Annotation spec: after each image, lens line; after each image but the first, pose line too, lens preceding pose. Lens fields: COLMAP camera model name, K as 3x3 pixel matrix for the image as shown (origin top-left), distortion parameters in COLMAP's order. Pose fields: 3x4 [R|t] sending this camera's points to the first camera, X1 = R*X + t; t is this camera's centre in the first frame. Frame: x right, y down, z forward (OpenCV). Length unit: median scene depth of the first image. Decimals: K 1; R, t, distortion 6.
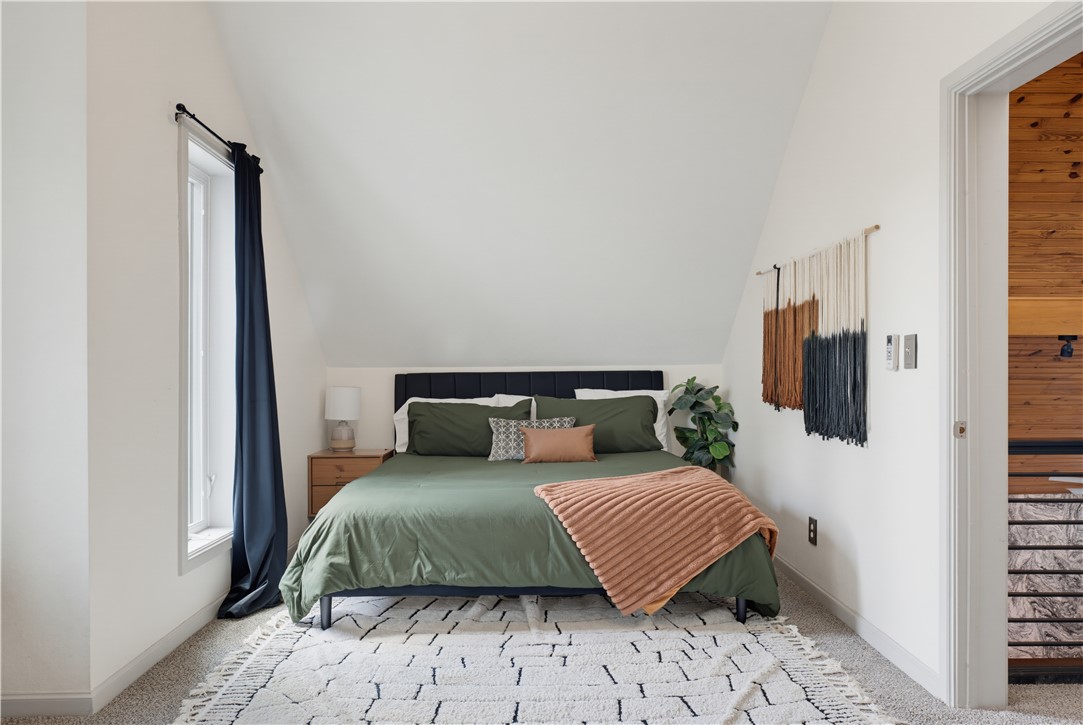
lens RADIAL K [[738.4, 0, 538.8], [0, 738.4, 364.0], [0, 0, 1]] dist [0.005027, 0.006856]
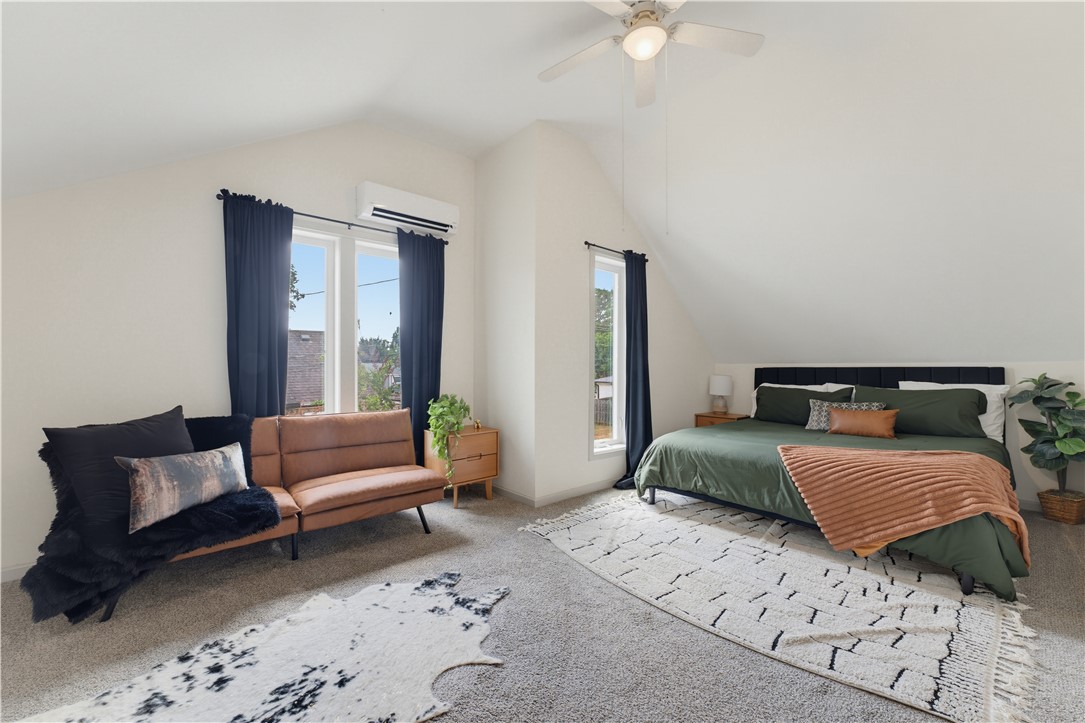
lens RADIAL K [[447.1, 0, 544.8], [0, 447.1, 361.3], [0, 0, 1]] dist [-0.002736, 0.002477]
pose [[0.627393, -0.002739, -0.778698, 0.413033], [0.003272, 0.999994, -0.000882, -0.001698], [0.778696, -0.001995, 0.627398, 0.086269]]
